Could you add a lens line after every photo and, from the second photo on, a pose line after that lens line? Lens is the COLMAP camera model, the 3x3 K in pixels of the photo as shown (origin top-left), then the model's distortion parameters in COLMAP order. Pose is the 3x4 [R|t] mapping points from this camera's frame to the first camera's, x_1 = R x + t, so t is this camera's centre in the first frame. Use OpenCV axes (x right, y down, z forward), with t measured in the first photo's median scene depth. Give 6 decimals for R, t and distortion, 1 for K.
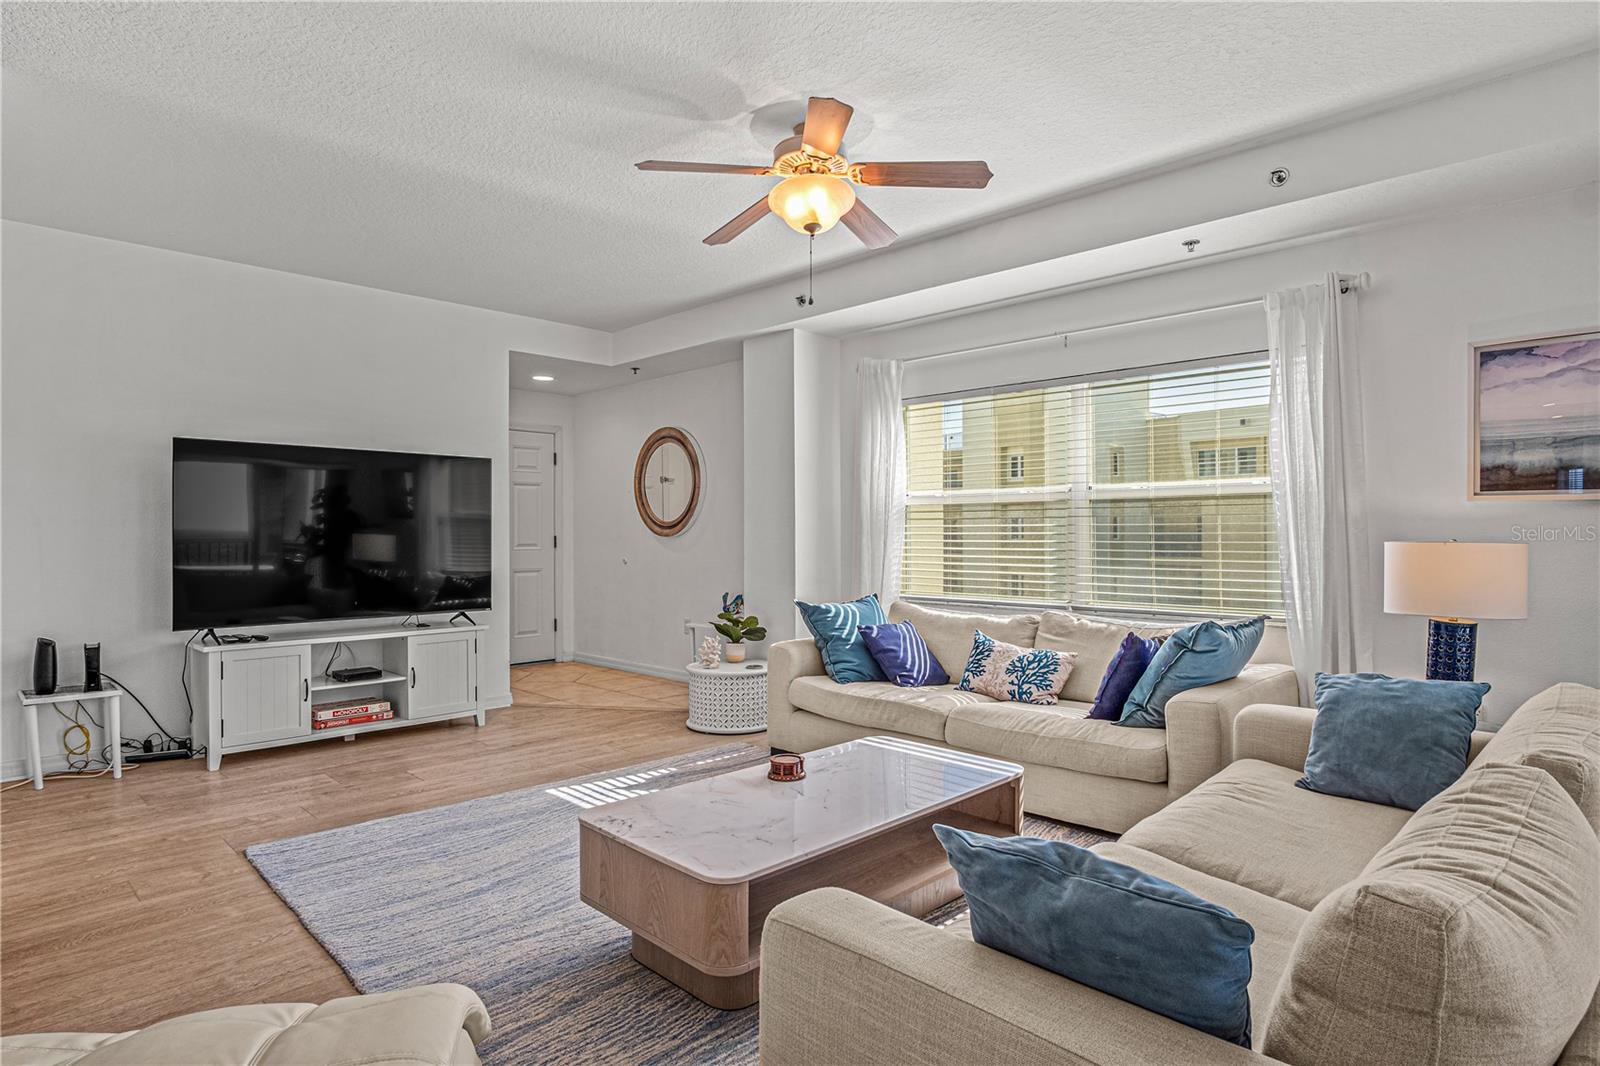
lens RADIAL K [[845.4, 0, 800.0], [0, 845.4, 533.0], [0, 0, 1]] dist [-0.004266, 0.001188]
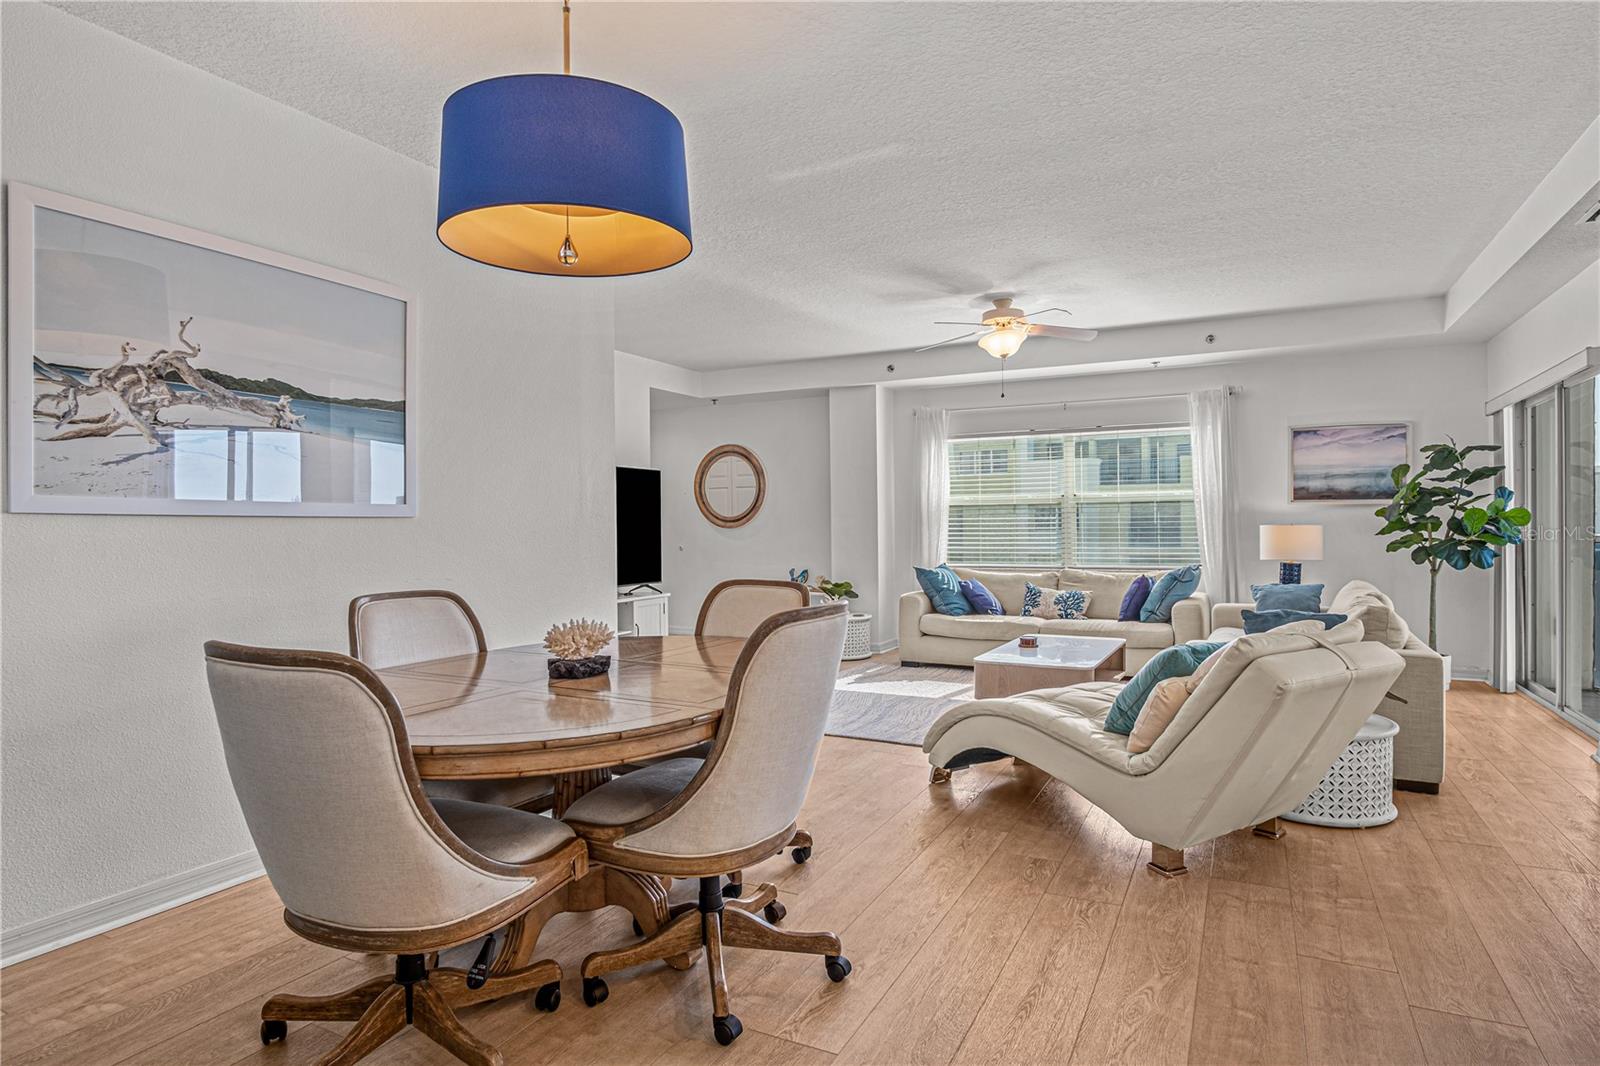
lens RADIAL K [[845.4, 0, 800.0], [0, 845.4, 533.0], [0, 0, 1]] dist [-0.004266, 0.001188]
pose [[0.961411, -0.010445, 0.274919, -0.788409], [0.008317, 0.999926, 0.008904, 0.001919], [-0.274992, -0.006273, 0.961426, -0.550205]]
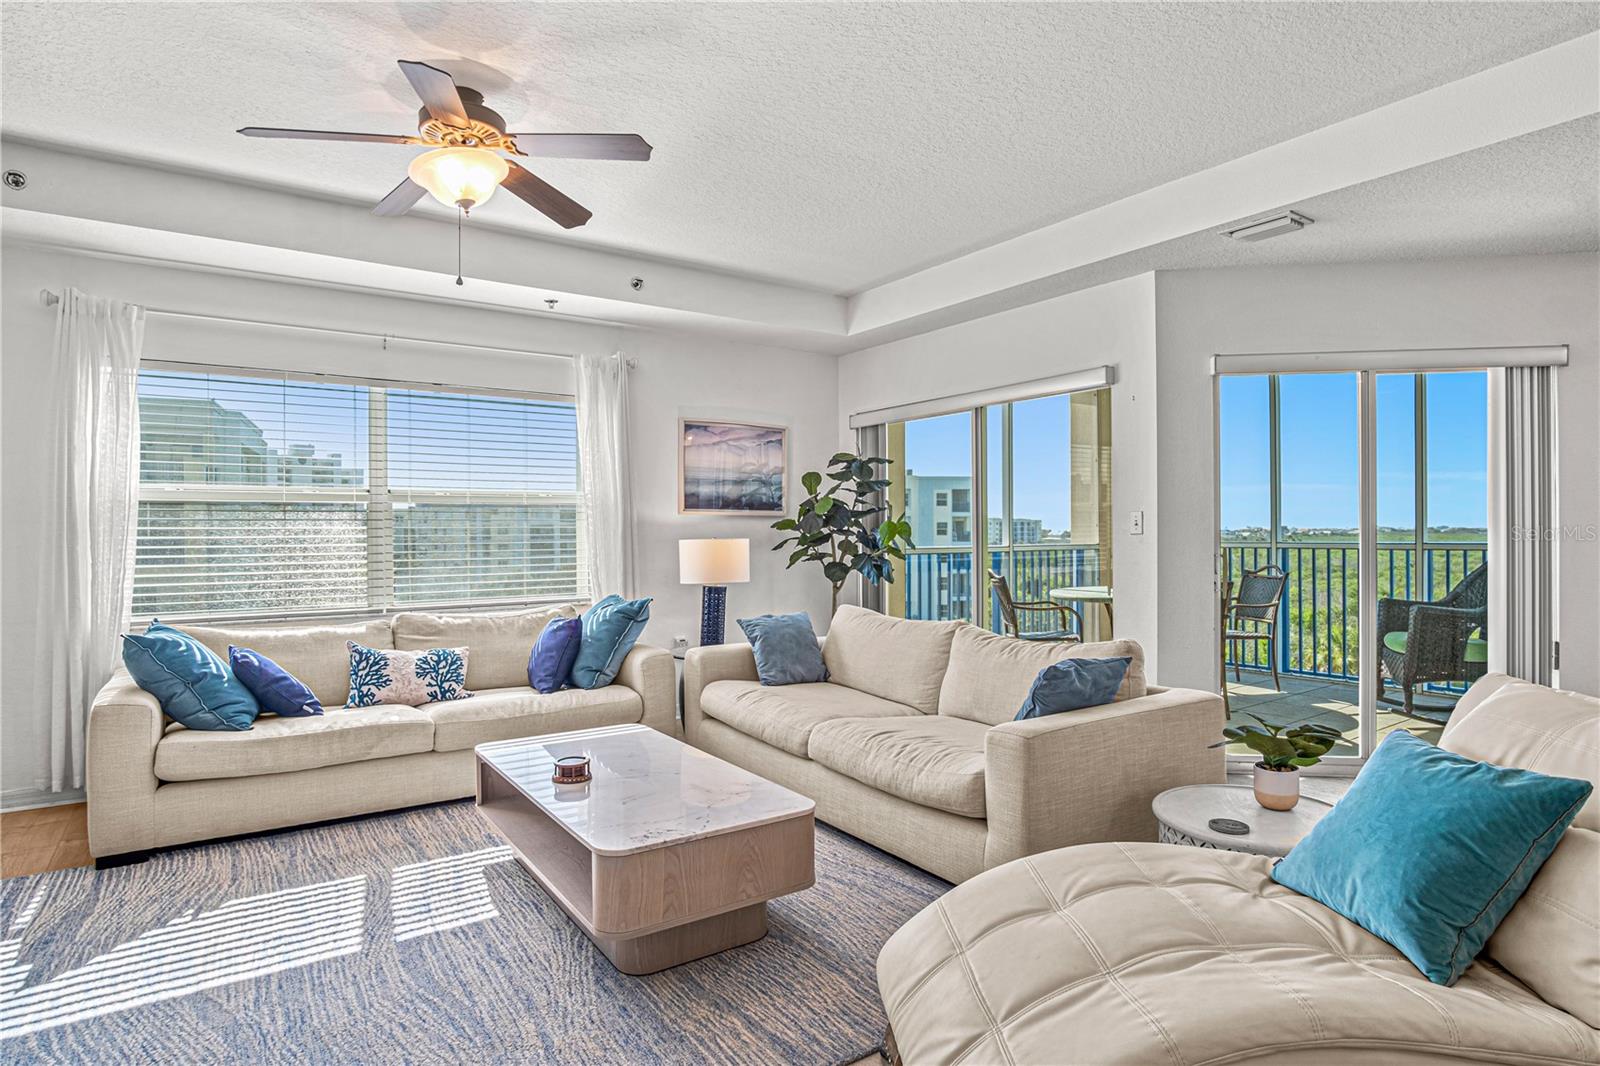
lens RADIAL K [[852.1, 0, 800.0], [0, 852.1, 533.0], [0, 0, 1]] dist [-0.041154, 0.000957]
pose [[0.199764, -0.002168, 0.979842, -0.693163], [0.004641, 0.999988, 0.001267, -0.001928], [-0.979833, 0.004294, 0.199771, 0.398551]]
